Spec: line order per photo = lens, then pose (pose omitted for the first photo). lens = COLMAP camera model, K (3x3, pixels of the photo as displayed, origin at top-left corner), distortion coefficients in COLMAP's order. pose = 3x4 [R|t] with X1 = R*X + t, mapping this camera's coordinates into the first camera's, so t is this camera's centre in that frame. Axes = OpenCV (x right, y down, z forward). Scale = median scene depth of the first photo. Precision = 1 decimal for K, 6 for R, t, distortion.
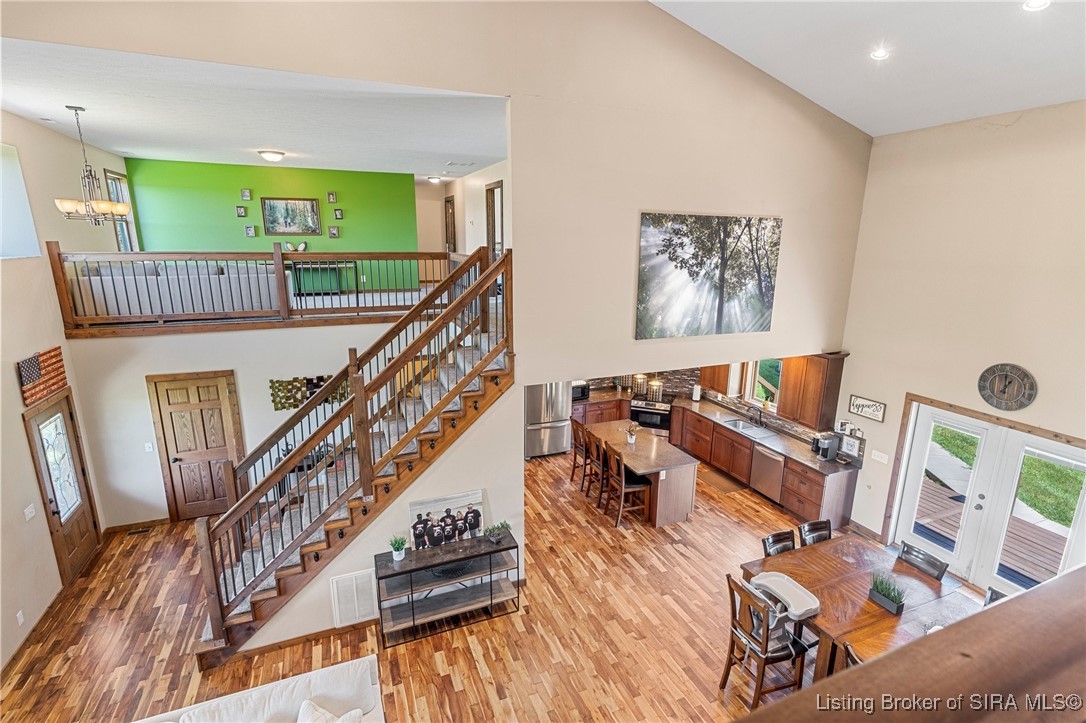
lens RADIAL K [[525.5, 0, 548.1], [0, 525.5, 363.2], [0, 0, 1]] dist [0.000587, 0.000020]
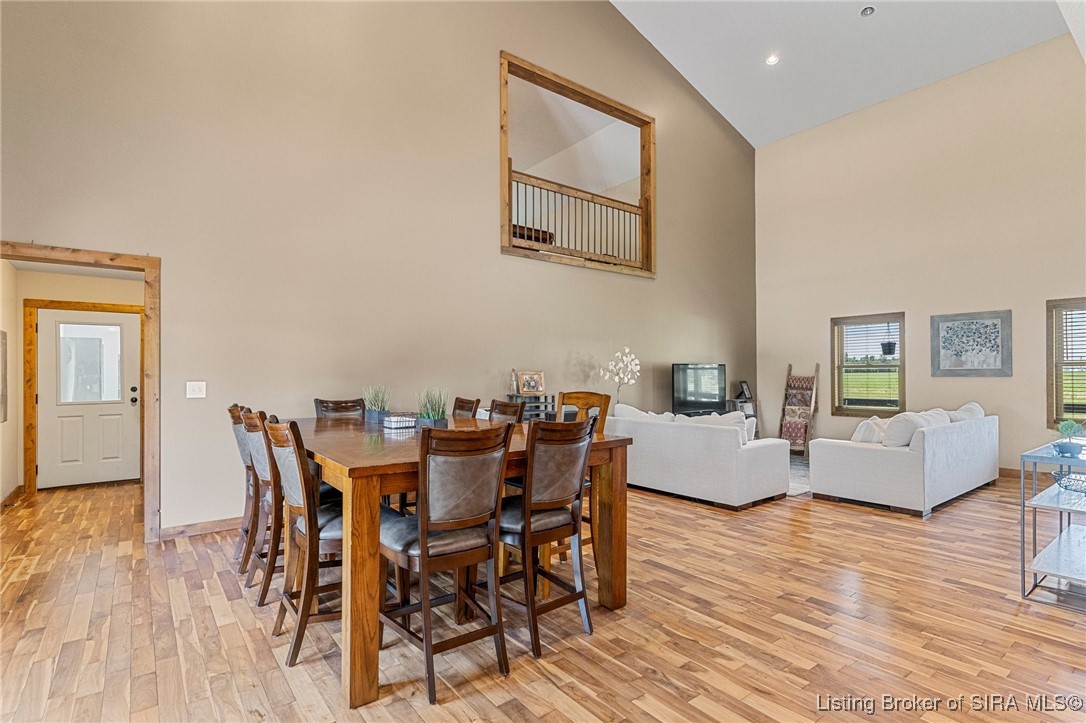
lens RADIAL K [[525.5, 0, 537.4], [0, 525.5, 372.1], [0, 0, 1]] dist [0.000587, 0.000020]
pose [[-0.966511, -0.006613, -0.256540, 0.547913], [-0.066367, 0.972100, 0.224980, 0.173945], [0.247894, 0.234472, -0.939985, 1.337769]]
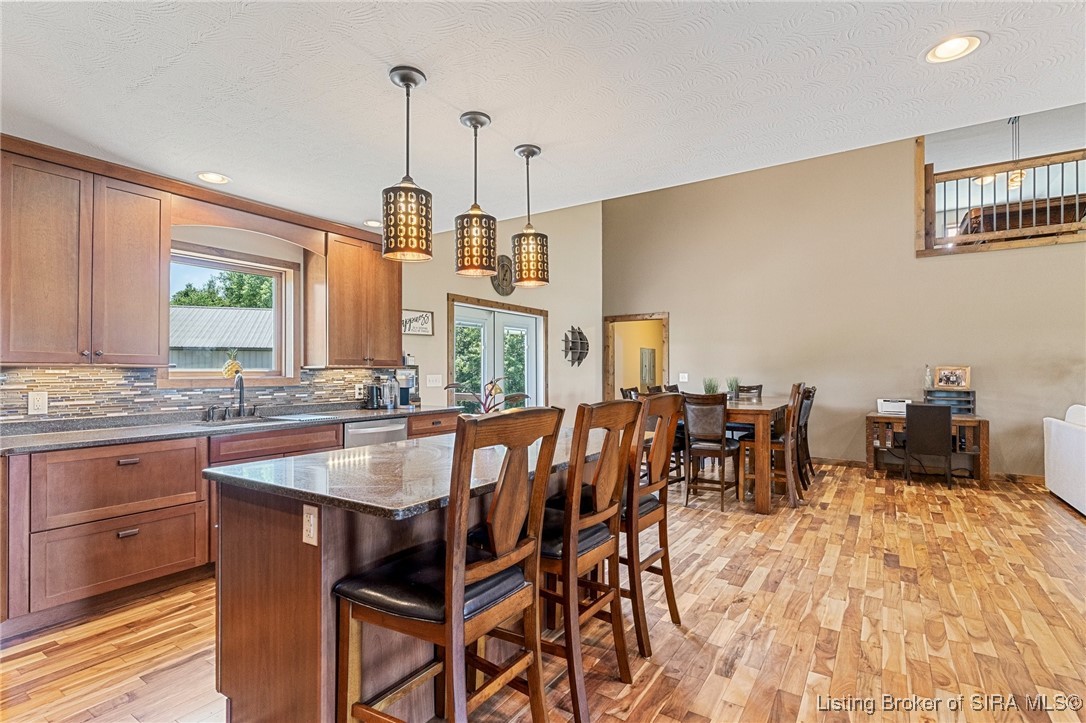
lens RADIAL K [[525.5, 0, 540.0], [0, 525.5, 366.8], [0, 0, 1]] dist [0.000587, 0.000020]
pose [[-0.553573, -0.001161, 0.832800, -0.146604], [0.196049, 0.971714, 0.131670, 0.104842], [-0.809396, 0.236158, -0.537687, 1.601121]]
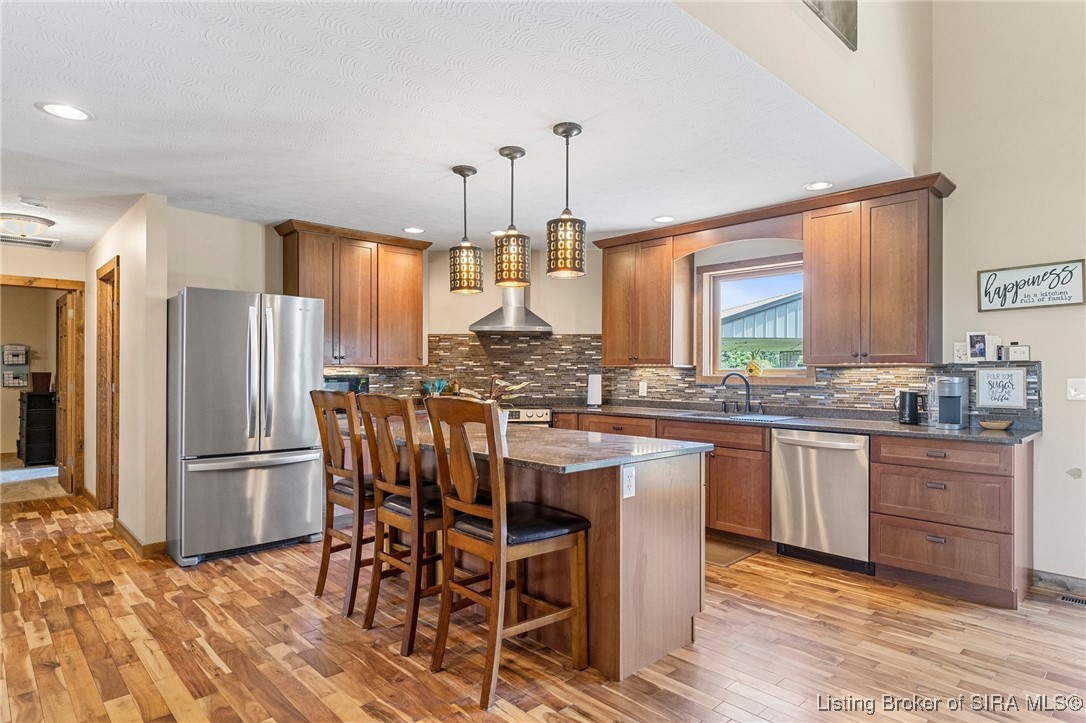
lens RADIAL K [[607.0, 0, 547.8], [0, 607.0, 368.2], [0, 0, 1]] dist [-0.000714, -0.000185]
pose [[0.934140, -0.009345, 0.356785, 0.067417], [0.093849, 0.970910, -0.220286, 0.282019], [-0.344348, 0.239262, 0.907843, 0.876194]]
